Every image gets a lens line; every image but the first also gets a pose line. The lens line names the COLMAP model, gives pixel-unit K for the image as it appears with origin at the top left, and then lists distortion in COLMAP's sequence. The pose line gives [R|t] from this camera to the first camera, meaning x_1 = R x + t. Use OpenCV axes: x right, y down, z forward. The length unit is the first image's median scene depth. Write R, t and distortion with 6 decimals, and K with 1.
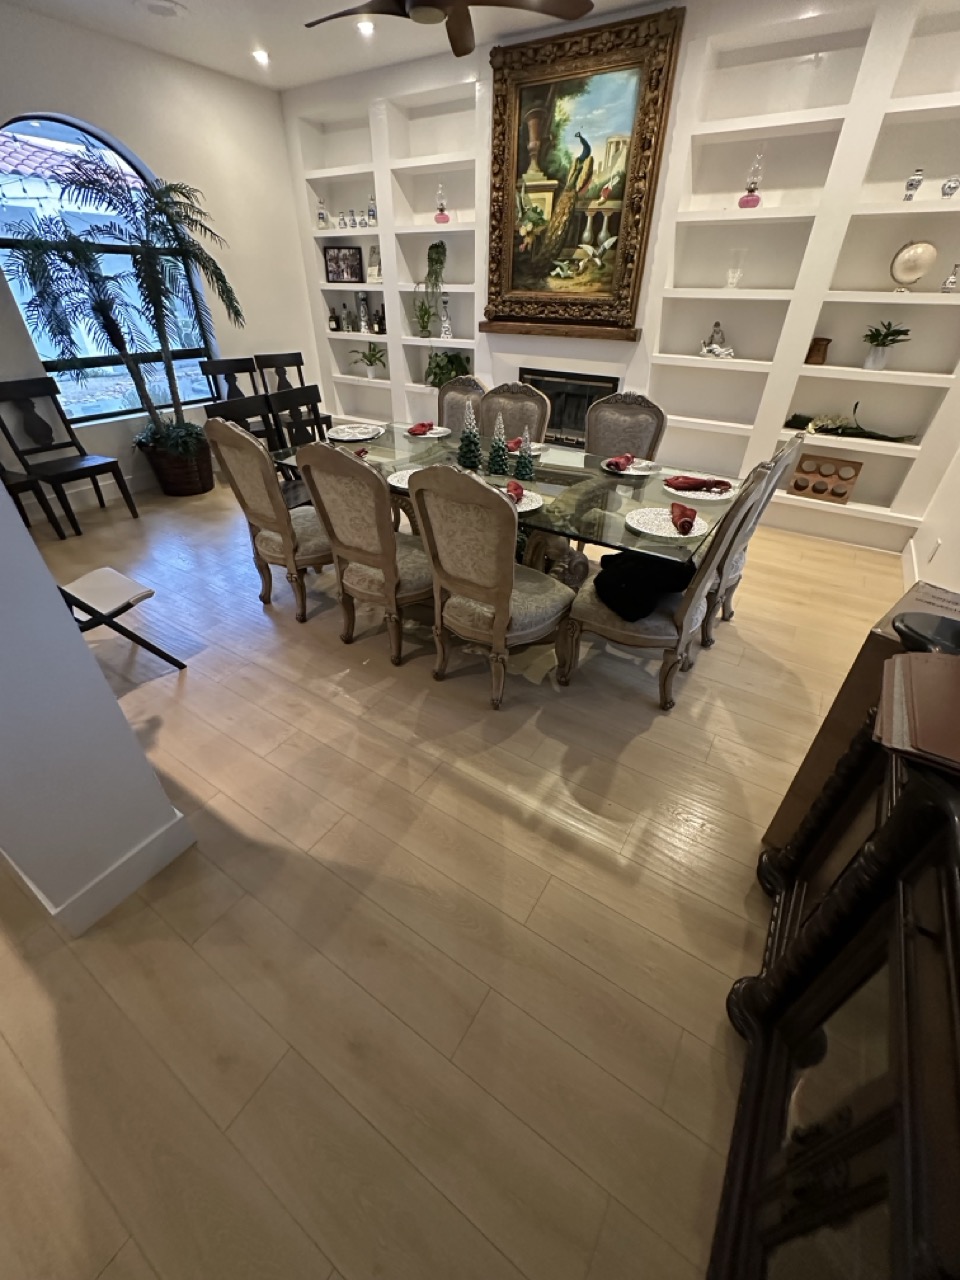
lens RADIAL K [[509.6, 0, 477.0], [0, 509.6, 641.2], [0, 0, 1]] dist [-0.002190, 0.000216]
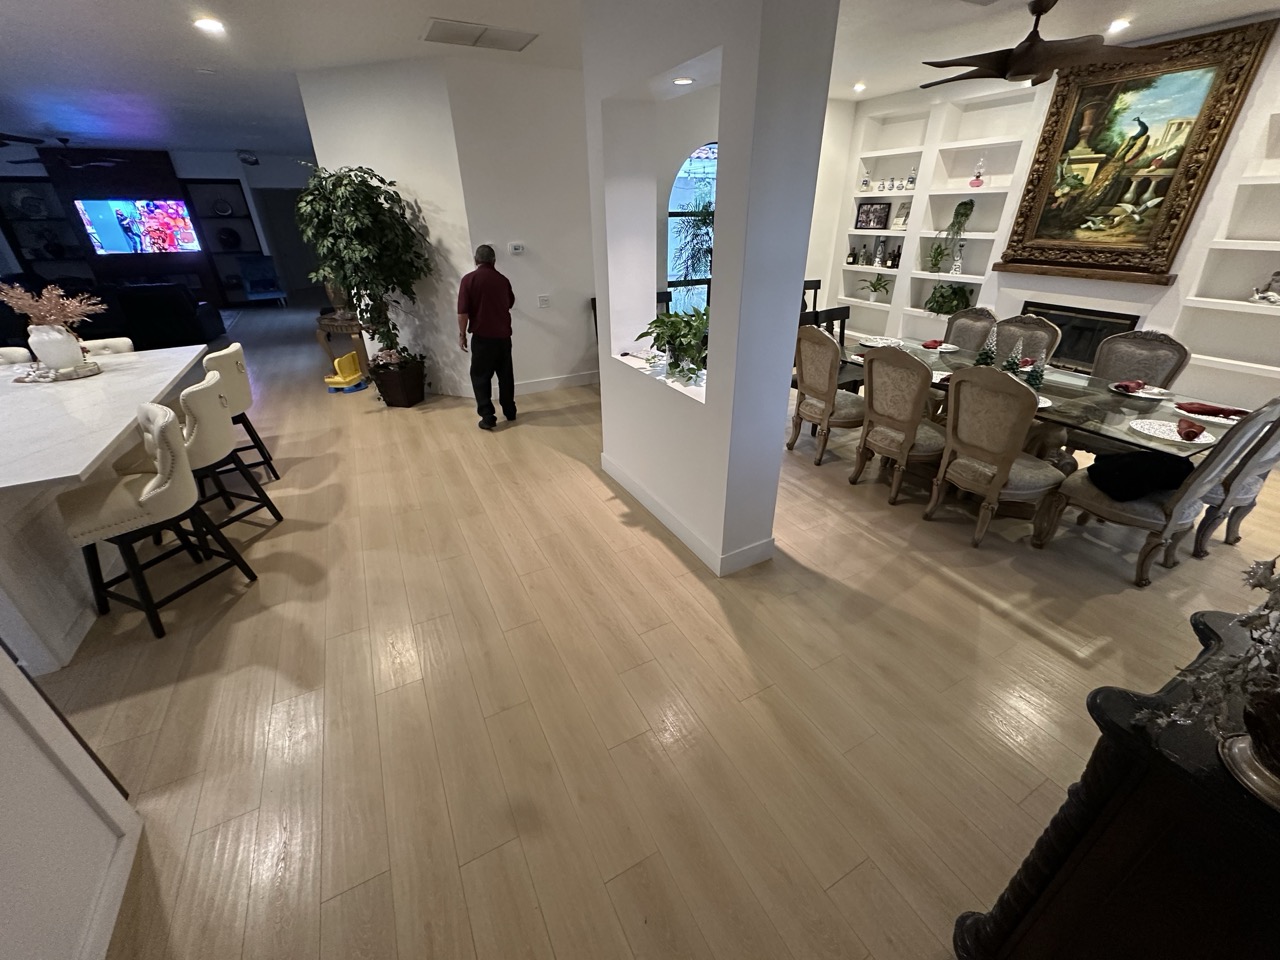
lens RADIAL K [[509.6, 0, 639.1], [0, 509.6, 480.6], [0, 0, 1]] dist [-0.002190, 0.000216]
pose [[0.875706, 0.208553, -0.435482, -0.130358], [-0.260684, 0.963377, -0.062844, 0.191559], [0.406427, 0.168556, 0.898001, -0.403567]]
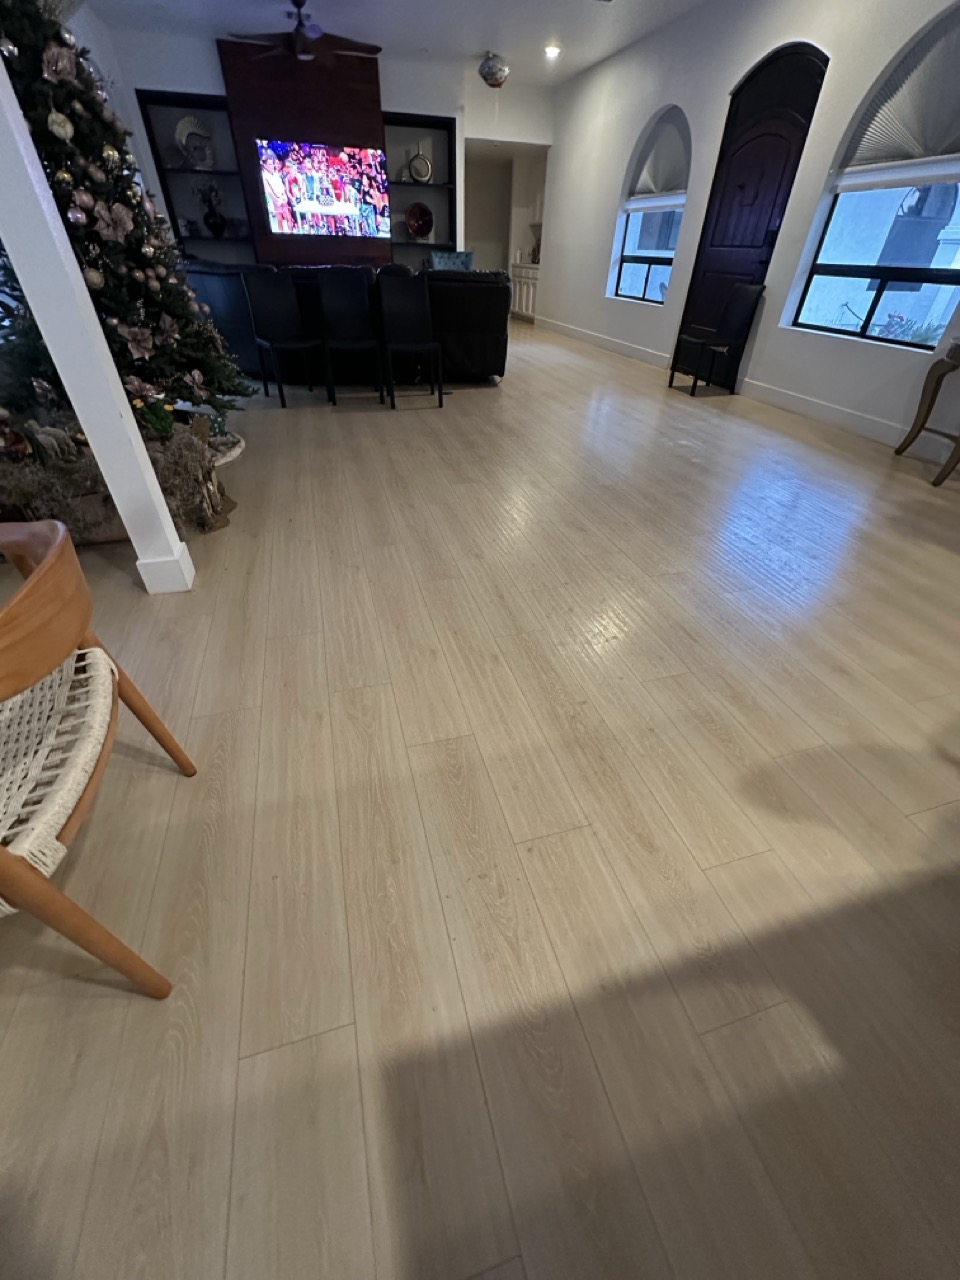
lens RADIAL K [[509.6, 0, 480.7], [0, 509.6, 643.3], [0, 0, 1]] dist [-0.002190, 0.000216]
pose [[0.757570, 0.409138, -0.508620, -2.079348], [-0.390815, 0.908393, 0.148614, 0.430584], [0.522830, 0.086191, 0.848068, -0.411164]]
